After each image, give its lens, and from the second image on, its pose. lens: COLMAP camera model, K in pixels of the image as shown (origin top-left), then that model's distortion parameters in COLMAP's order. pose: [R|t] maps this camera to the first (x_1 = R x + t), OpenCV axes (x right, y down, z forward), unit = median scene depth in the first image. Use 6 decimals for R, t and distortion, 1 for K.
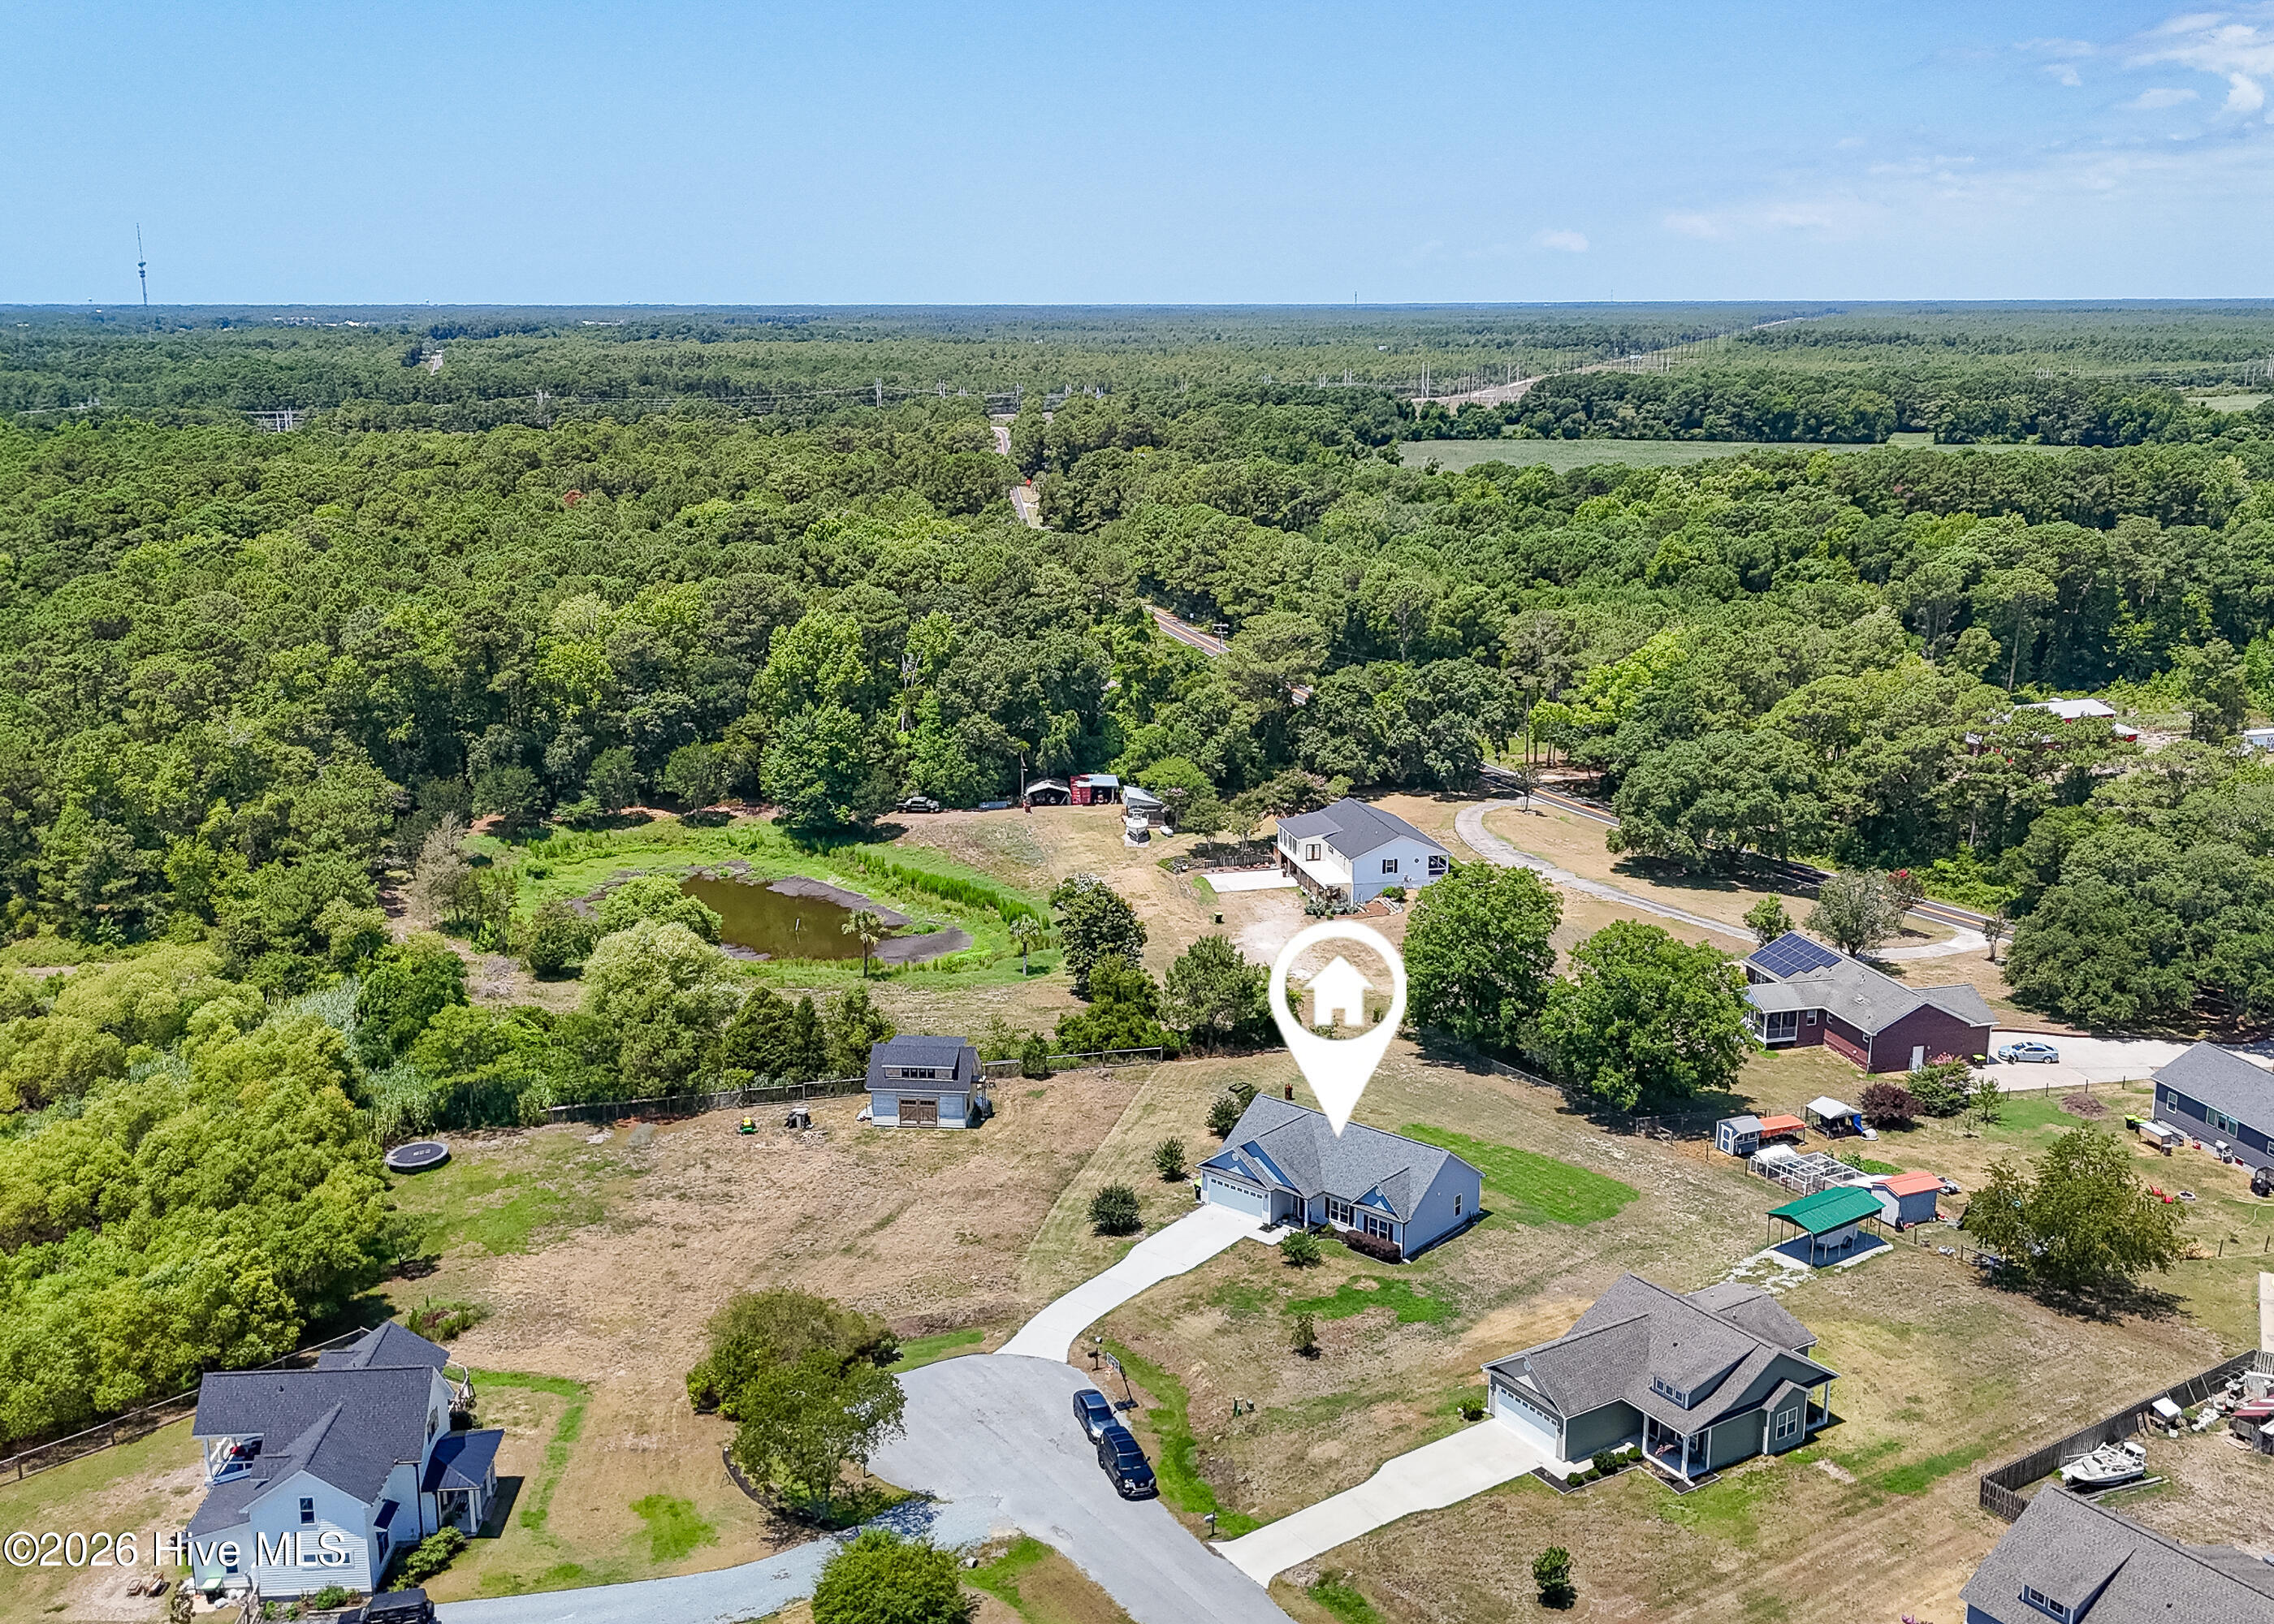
lens RADIAL K [[2121.2, 0, 1140.9], [0, 2121.2, 800.0], [0, 0, 1]] dist [0.160067, -0.348479]
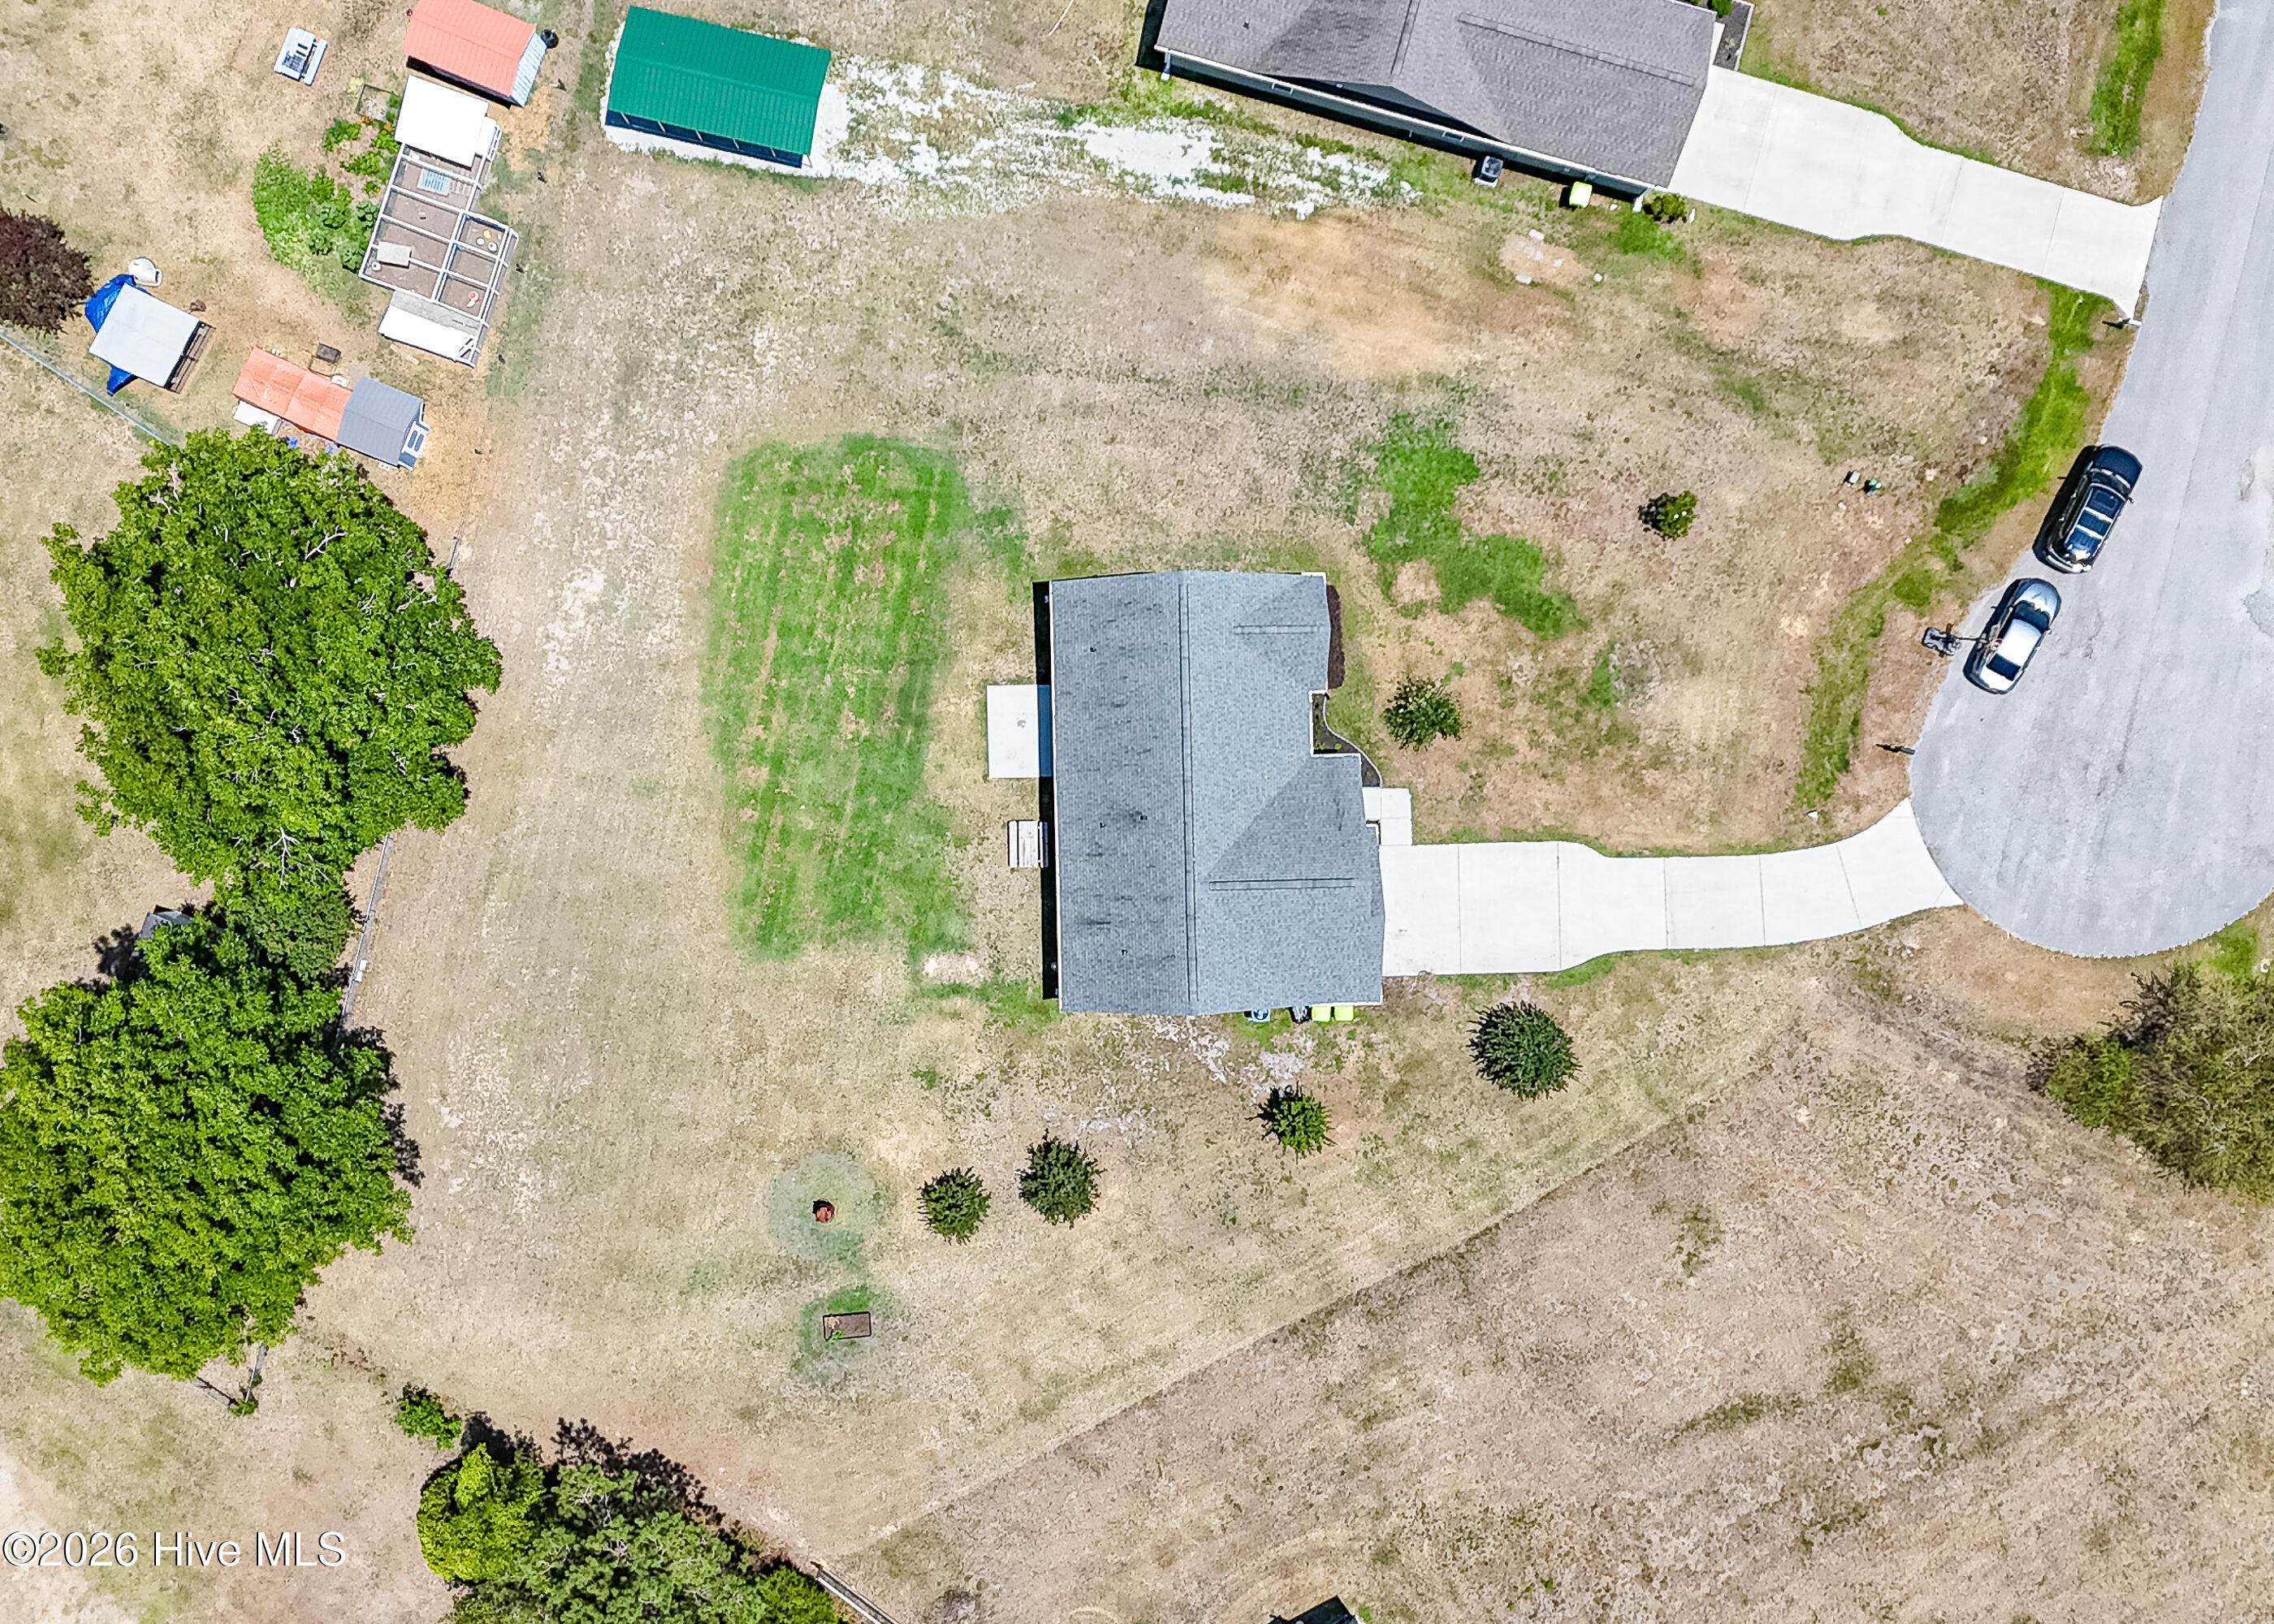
lens RADIAL K [[2121.2, 0, 1140.9], [0, 2121.2, 800.0], [0, 0, 1]] dist [0.160067, -0.348479]
pose [[-0.669670, -0.742552, -0.012603, 0.062741], [0.152890, -0.154450, 0.976099, -0.199825], [-0.726751, 0.651737, 0.216959, 0.506331]]
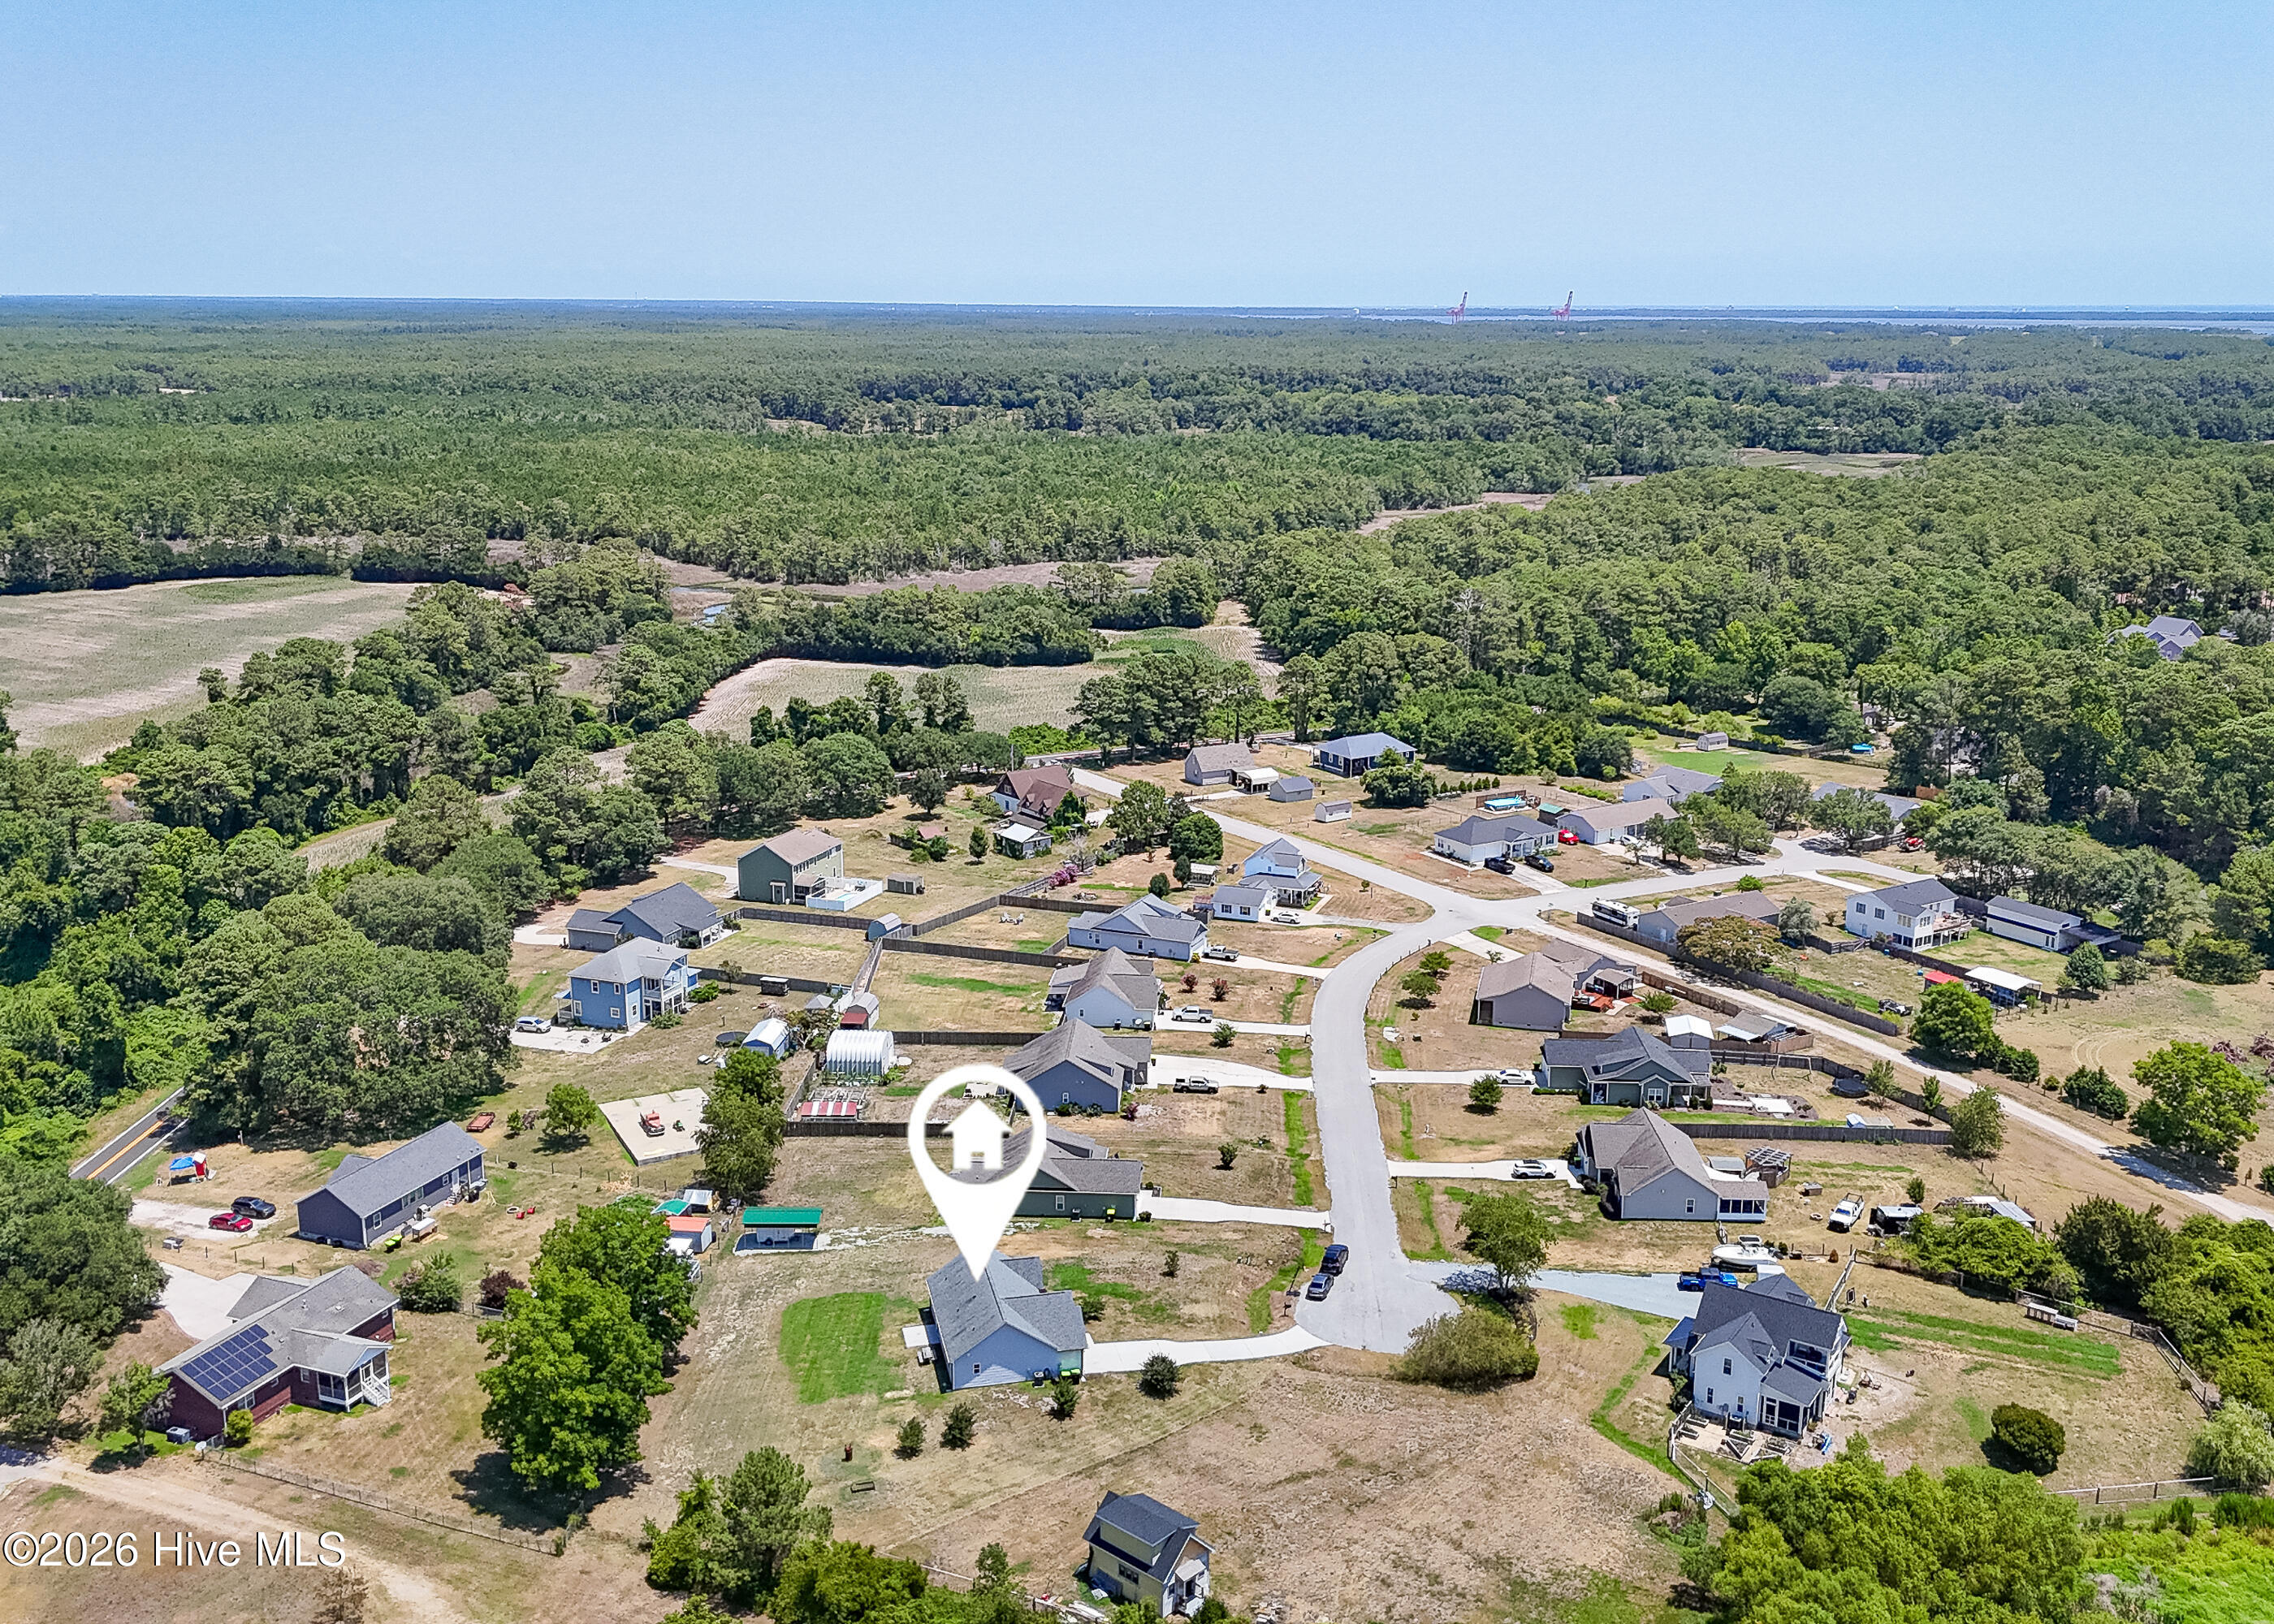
lens RADIAL K [[2121.2, 0, 1140.9], [0, 2121.2, 800.0], [0, 0, 1]] dist [0.160067, -0.348479]
pose [[-0.803441, -0.139674, 0.578770, -0.382047], [0.134897, 0.904109, 0.405450, -0.348993], [-0.579902, 0.403829, -0.707556, 0.981626]]
